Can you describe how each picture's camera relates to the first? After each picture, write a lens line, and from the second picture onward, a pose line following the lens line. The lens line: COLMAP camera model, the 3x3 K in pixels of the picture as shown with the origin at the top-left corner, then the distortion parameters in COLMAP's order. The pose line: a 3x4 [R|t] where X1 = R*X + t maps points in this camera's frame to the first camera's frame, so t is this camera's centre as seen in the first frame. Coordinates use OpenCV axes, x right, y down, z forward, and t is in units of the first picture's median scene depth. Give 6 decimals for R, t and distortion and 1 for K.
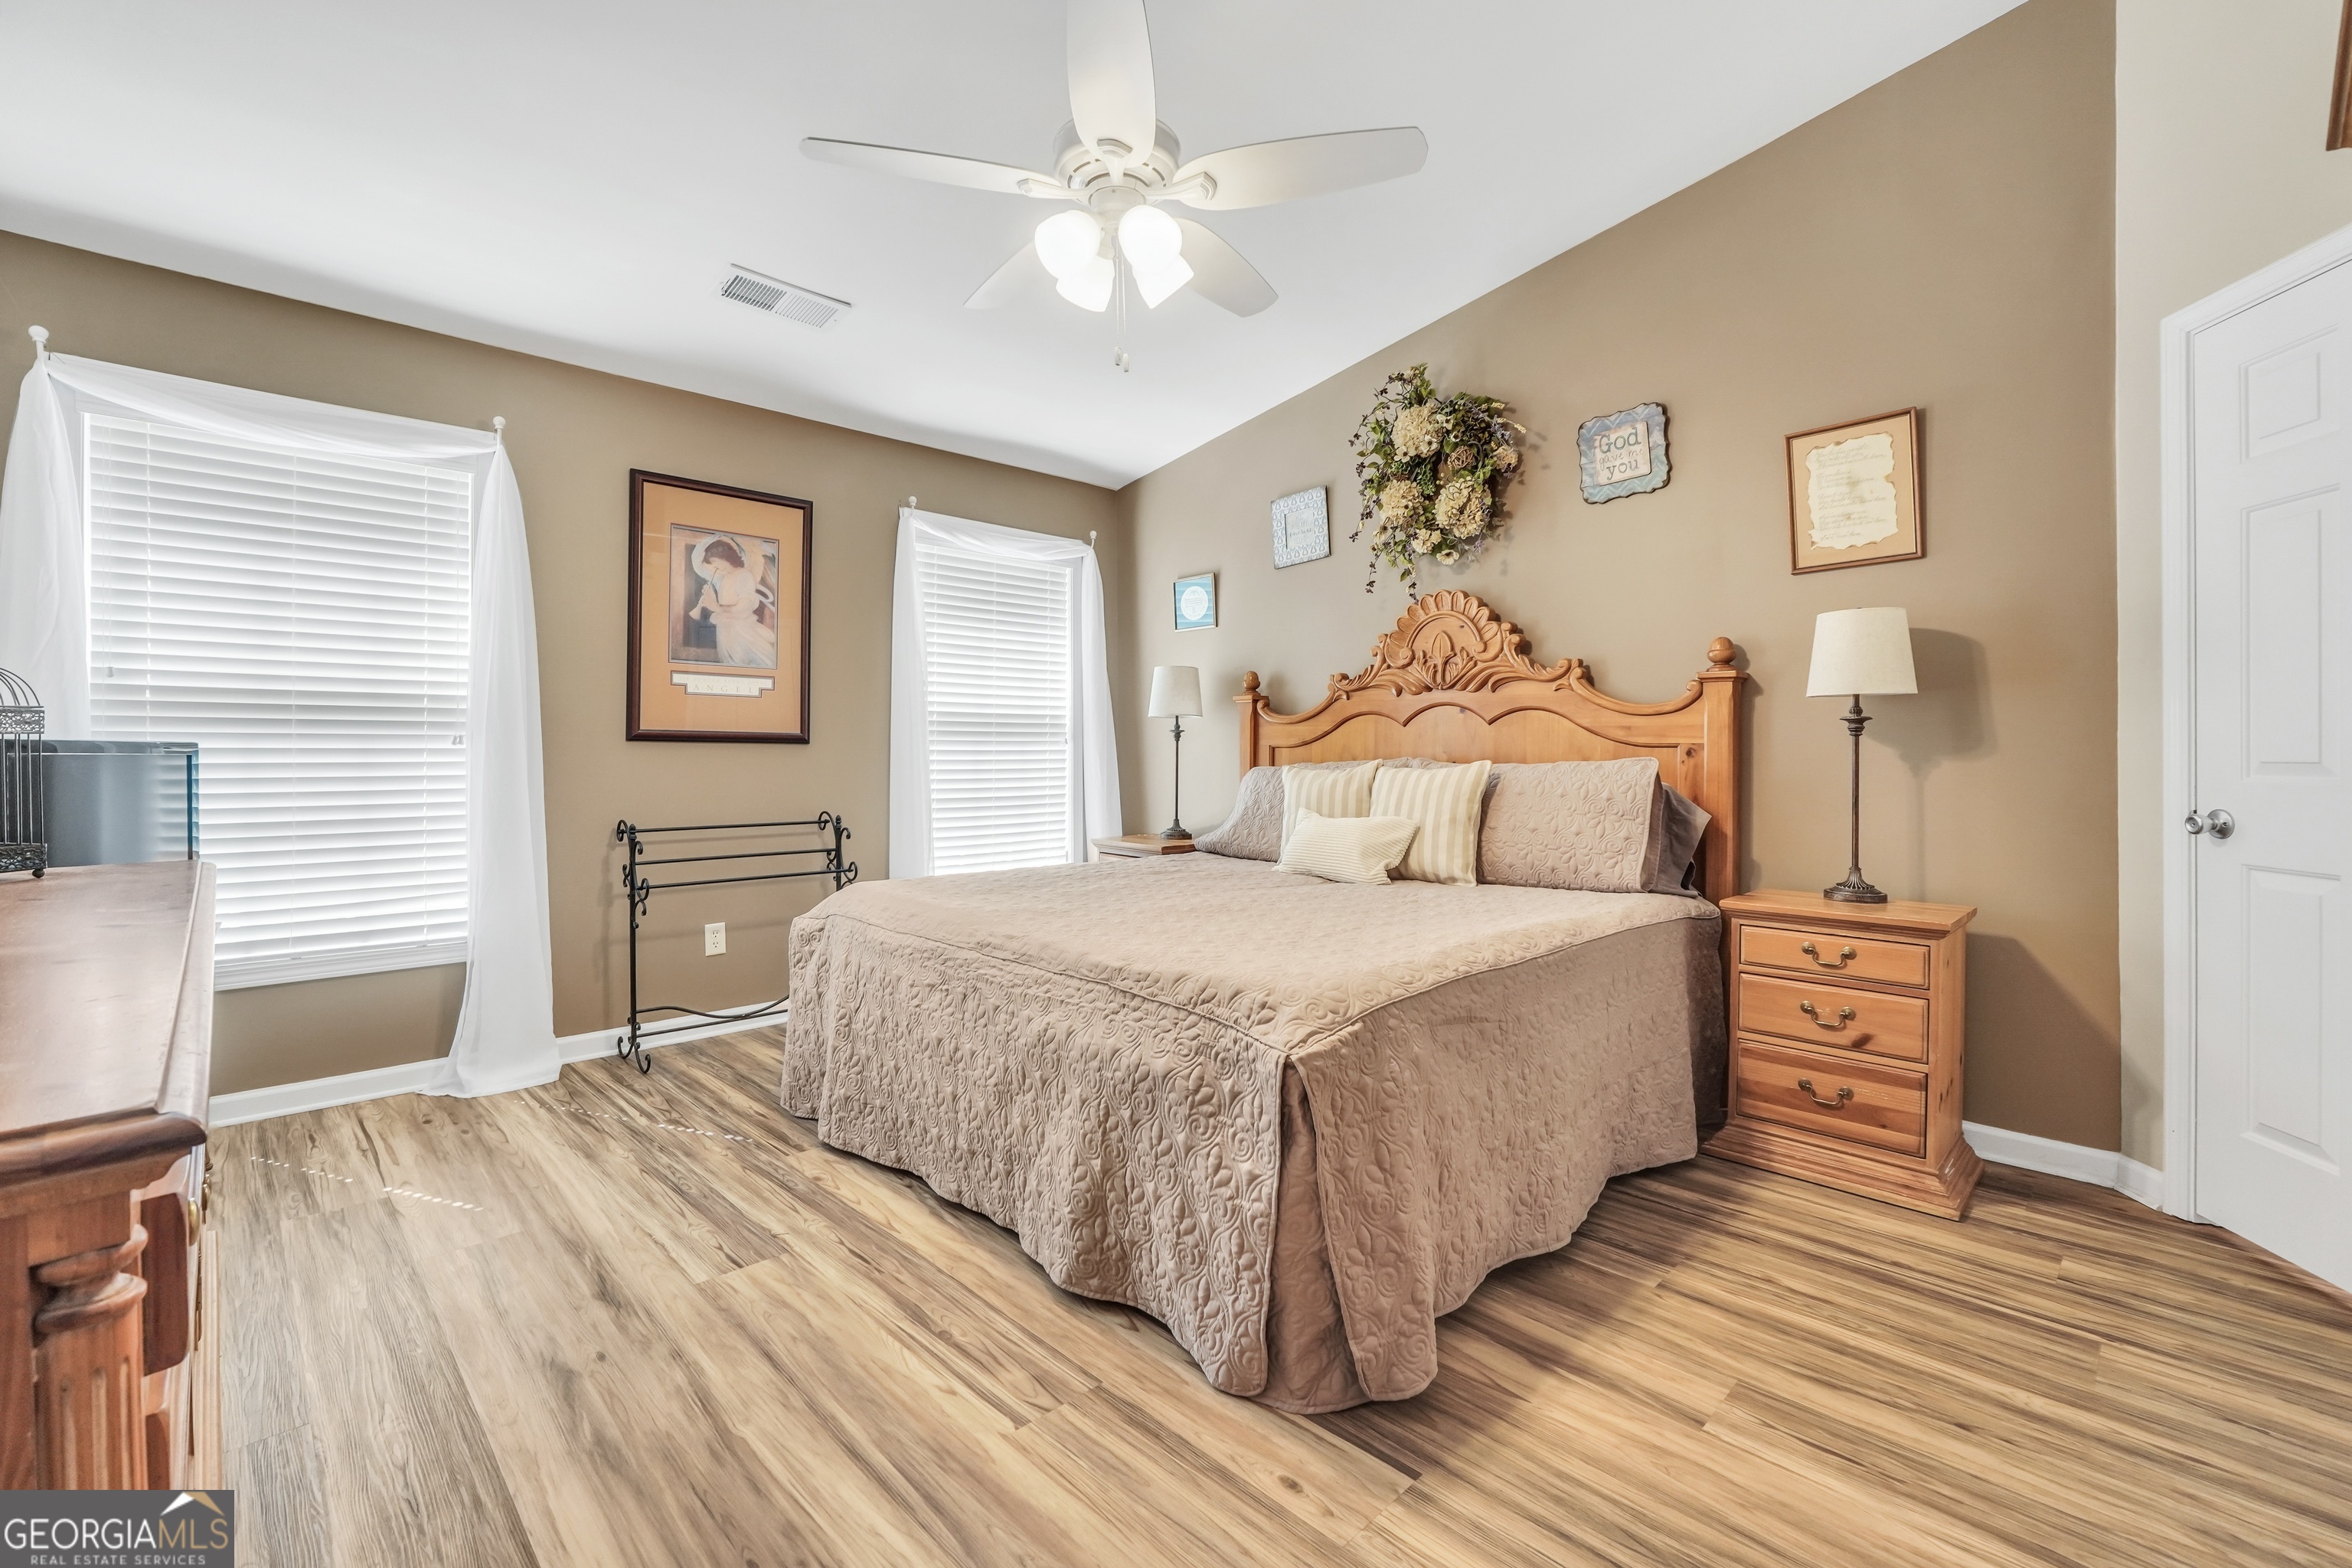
lens RADIAL K [[1022.0, 0, 1181.7], [0, 1022.0, 772.2], [0, 0, 1]] dist [-0.024118, 0.013961]
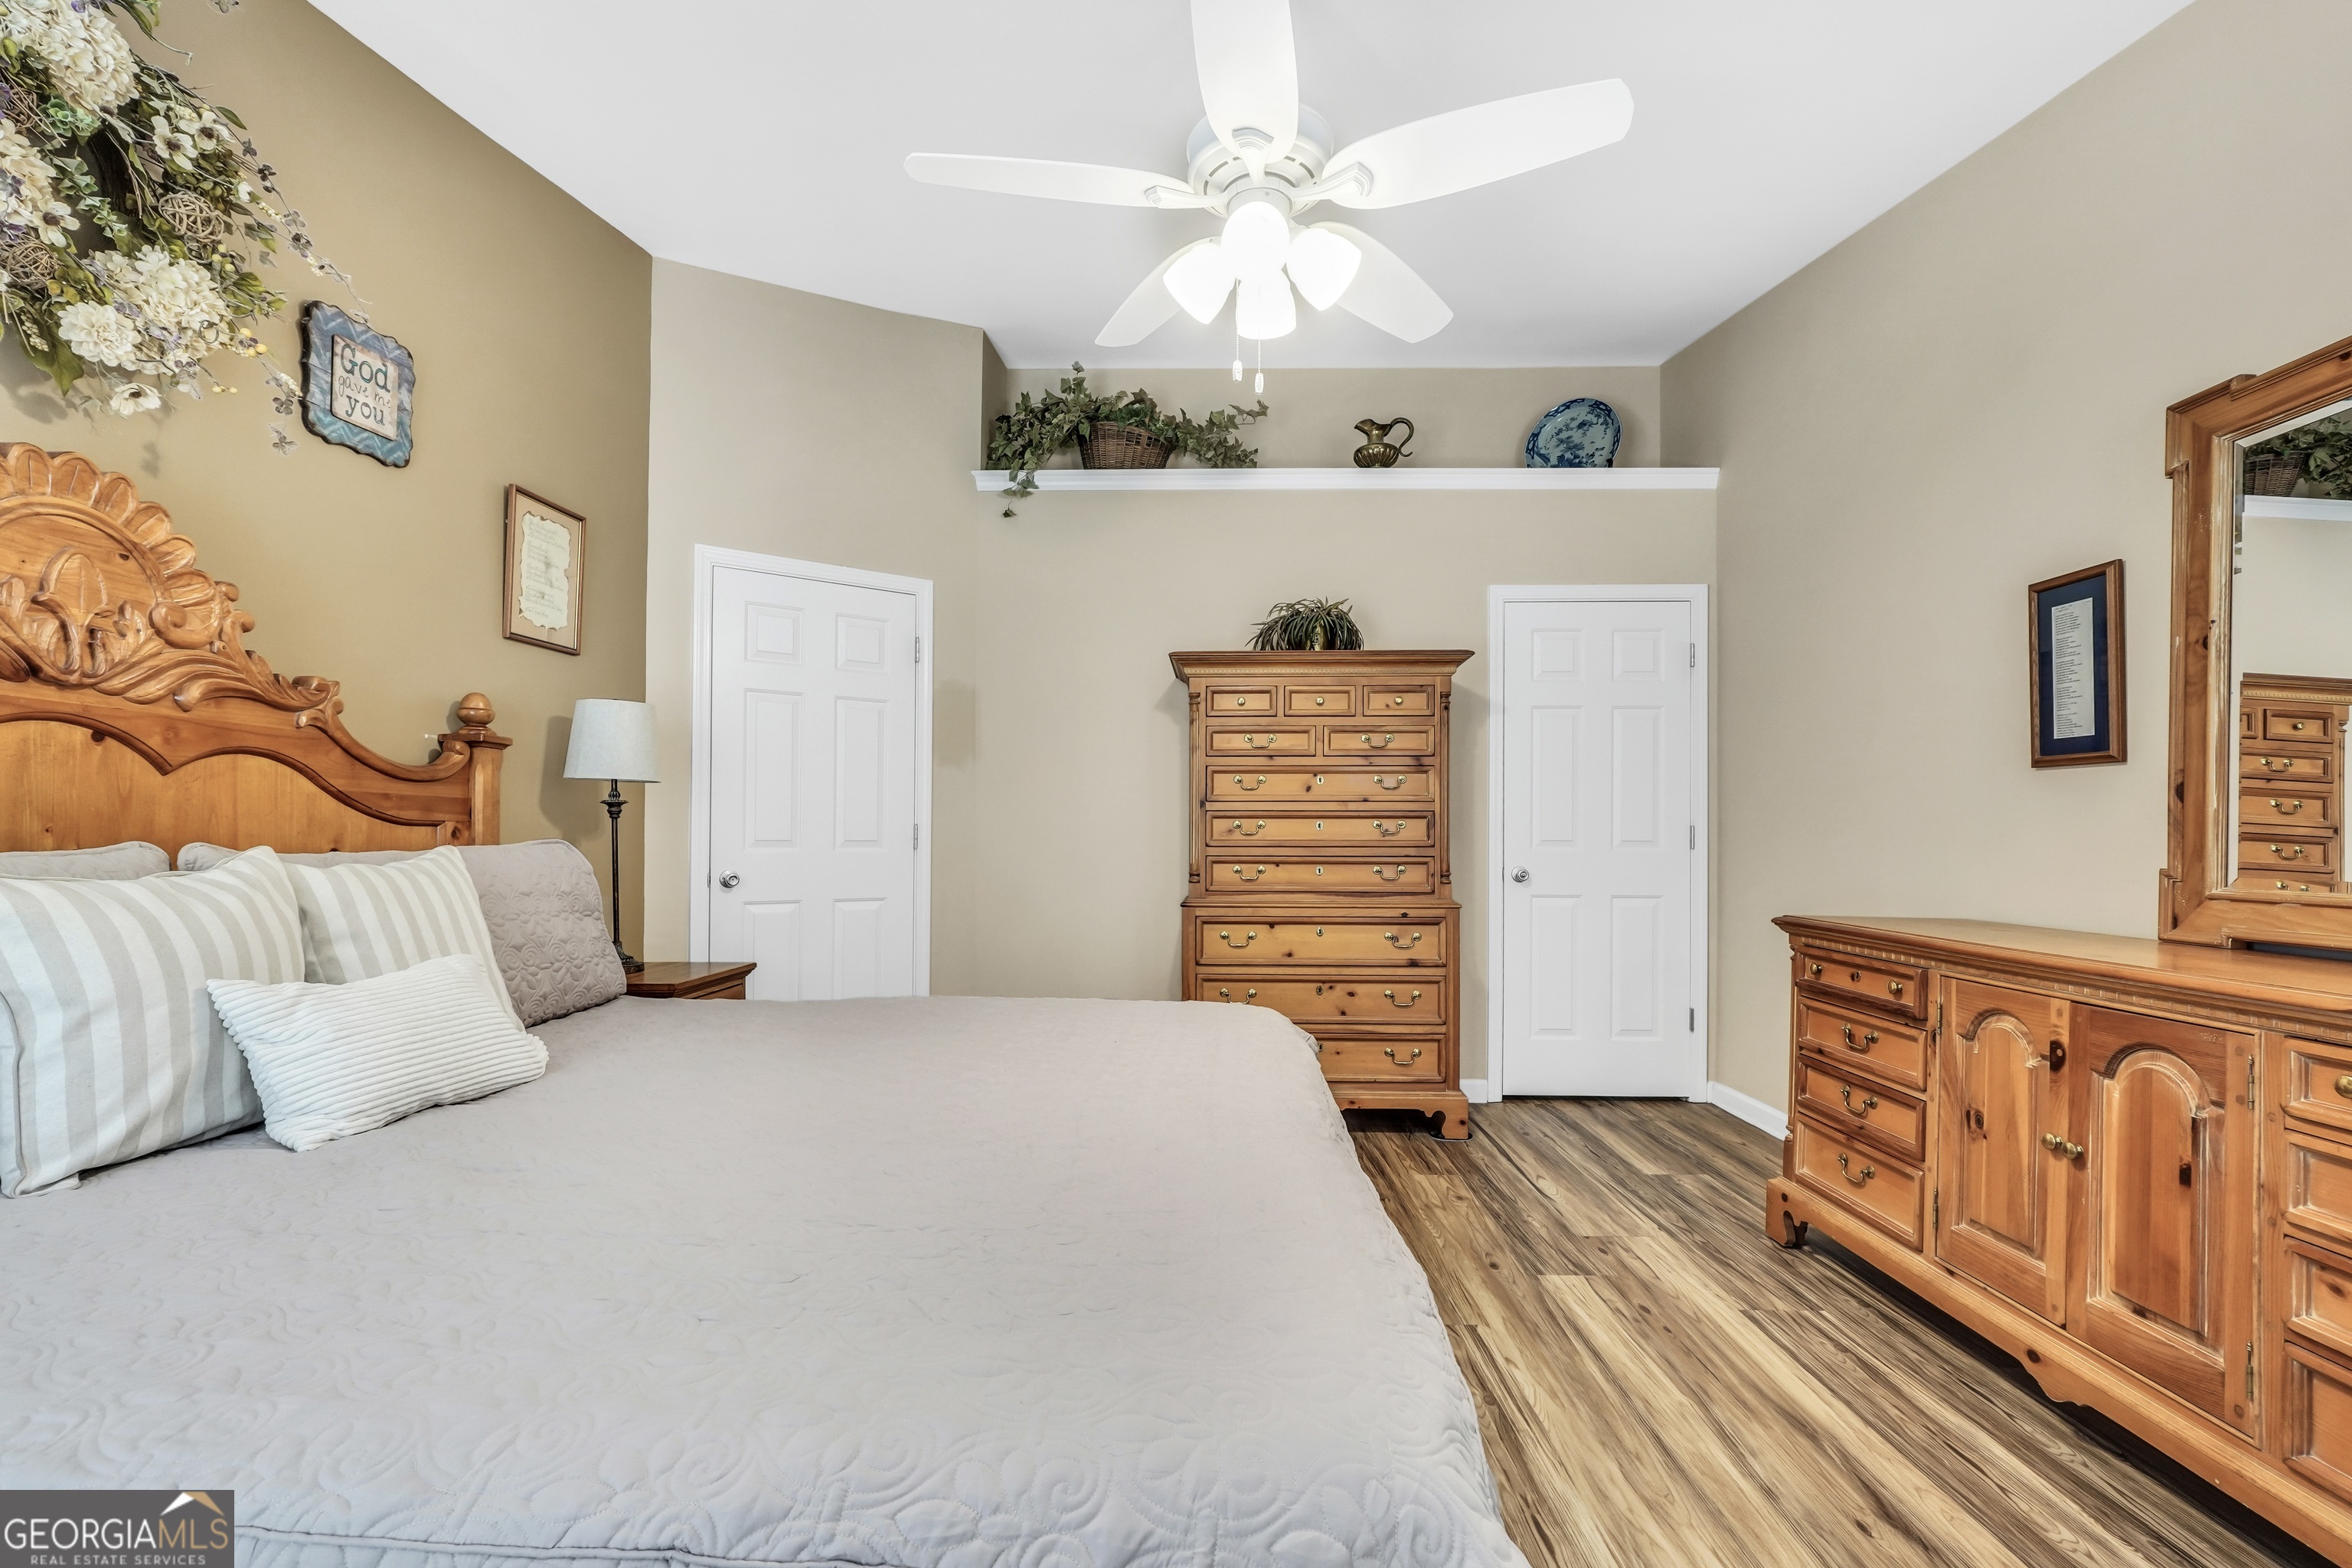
lens RADIAL K [[1009.4, 0, 1188.6], [0, 1009.4, 835.1], [0, 0, 1]] dist [-0.022412, 0.005610]
pose [[-0.700089, 0.001359, 0.714054, -0.681476], [0.012879, 0.999860, 0.010725, -0.029062], [-0.713939, 0.016705, -0.700008, 1.755326]]
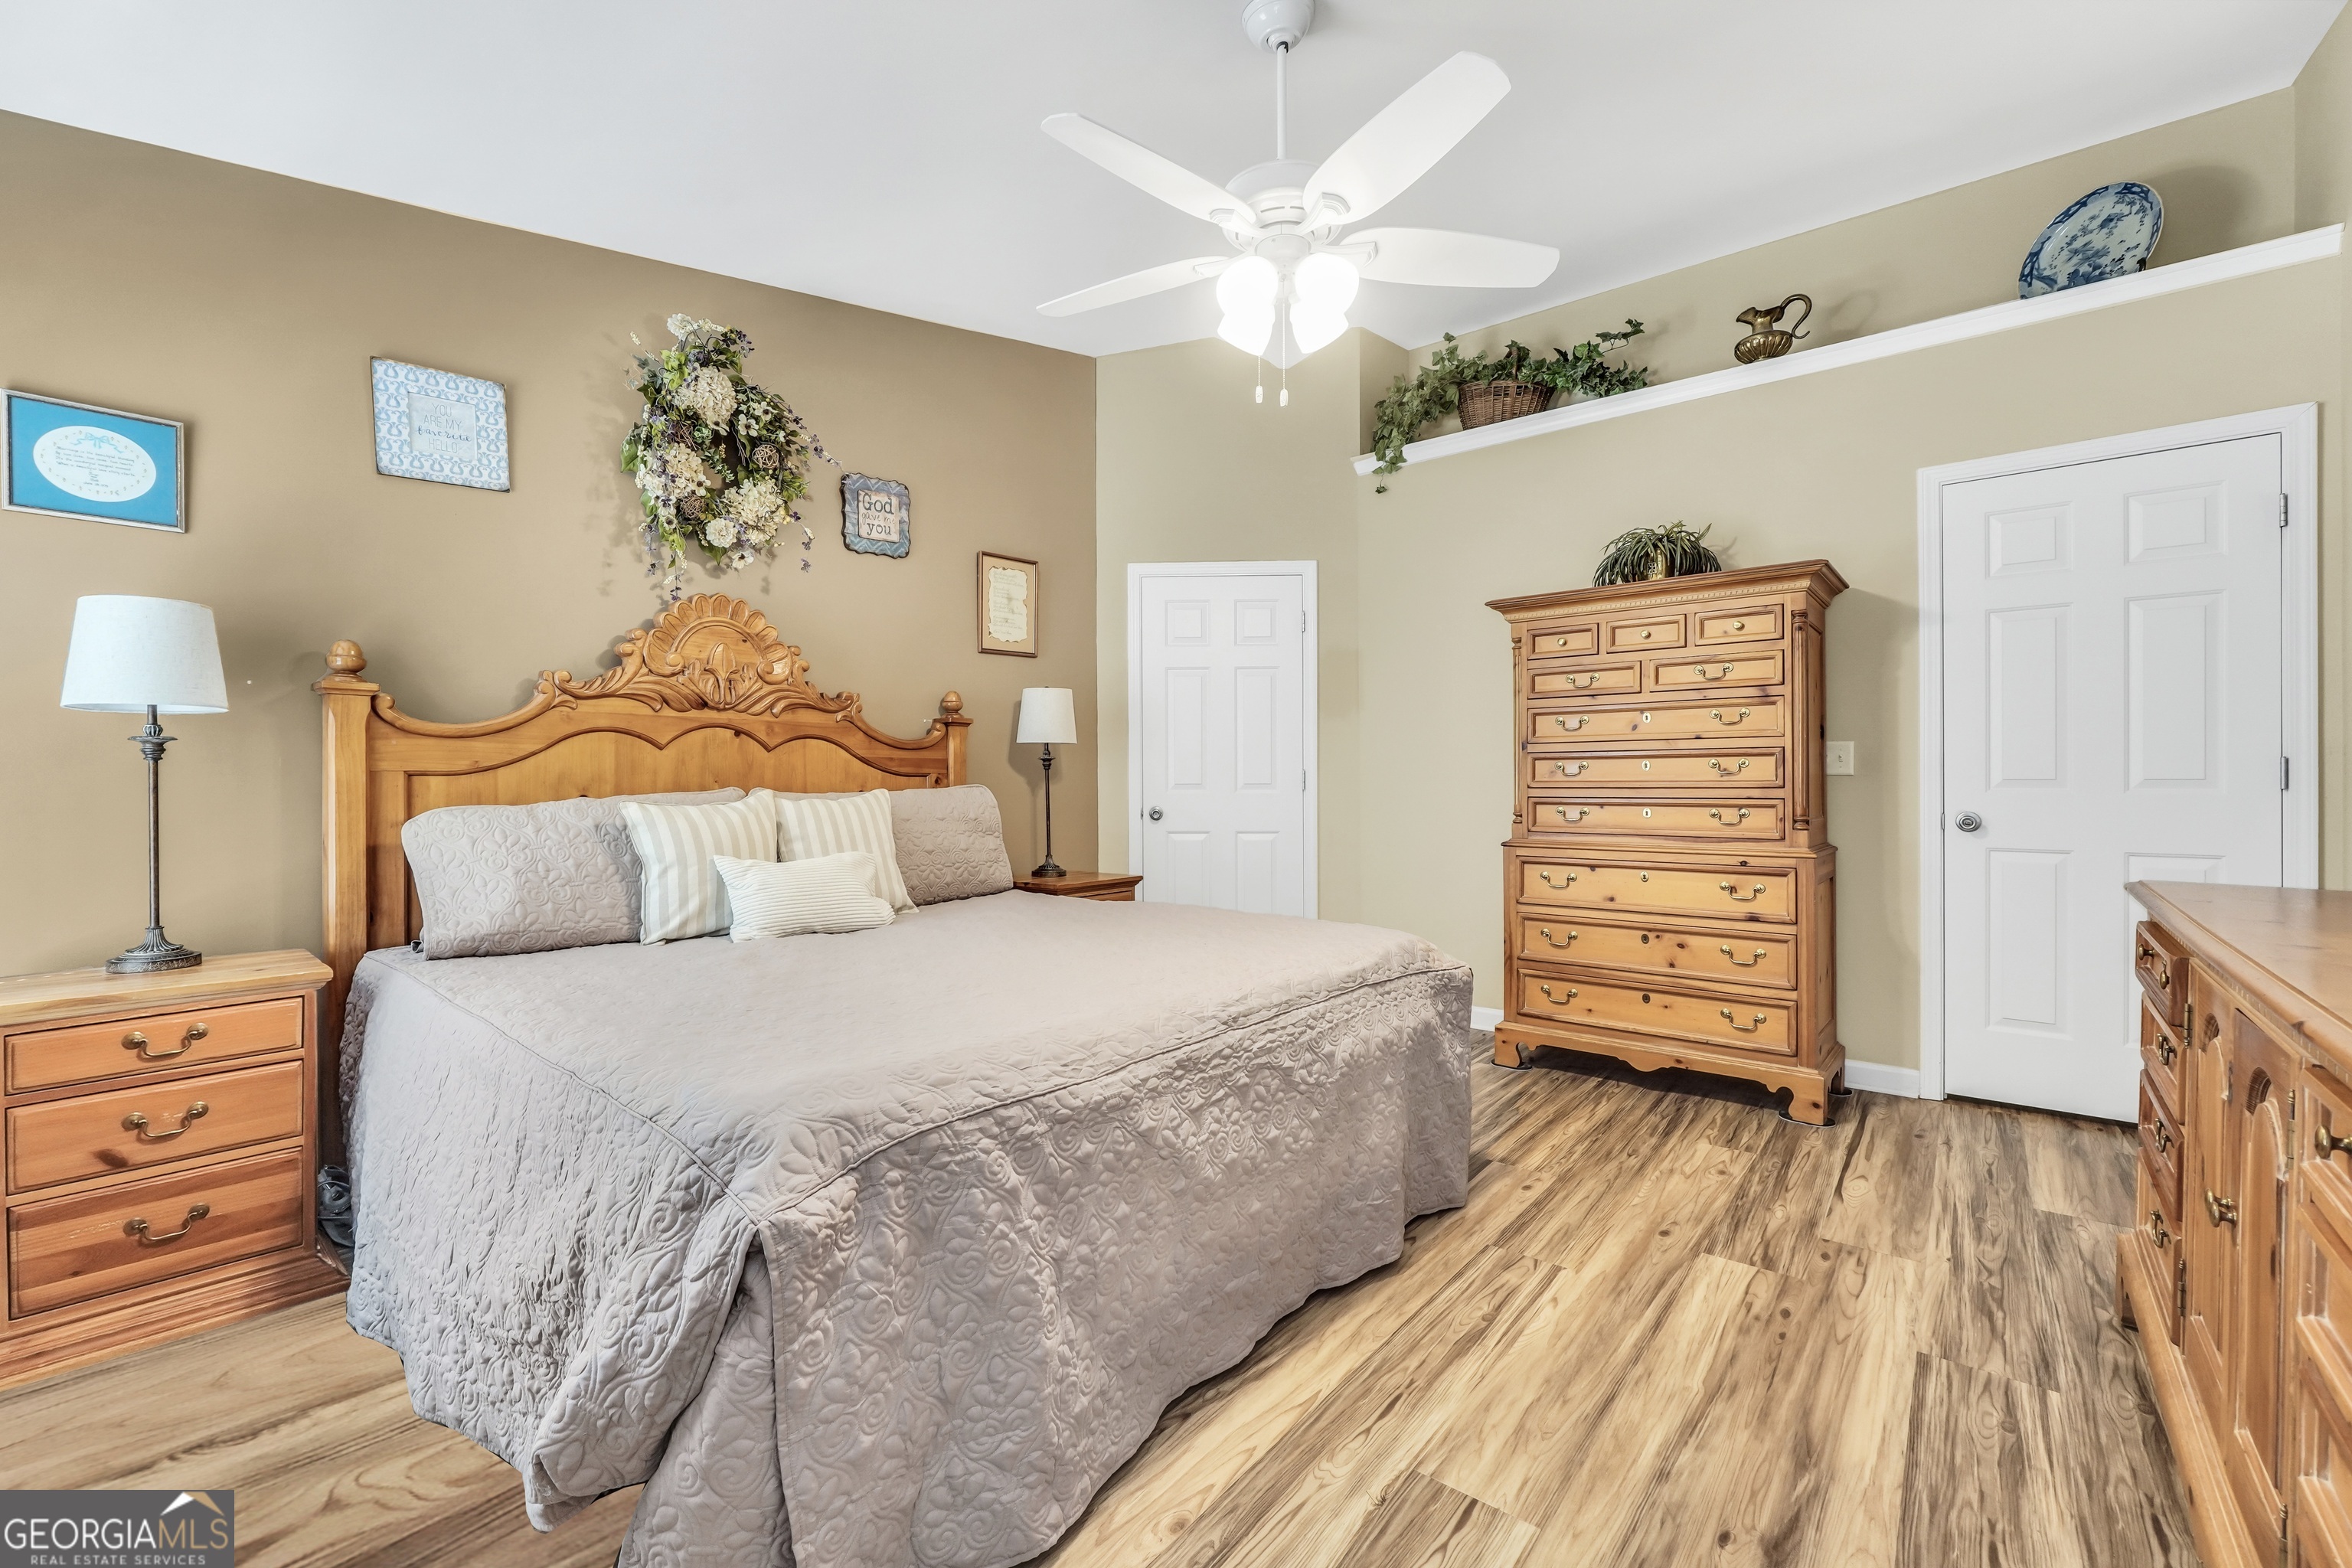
lens RADIAL K [[981.6, 0, 1174.7], [0, 981.6, 787.9], [0, 0, 1]] dist [-0.022030, 0.007572]
pose [[-0.111622, -0.005500, 0.993736, -1.114562], [0.025804, 0.999631, 0.008431, -0.020620], [-0.993416, 0.026583, -0.111439, 1.309168]]
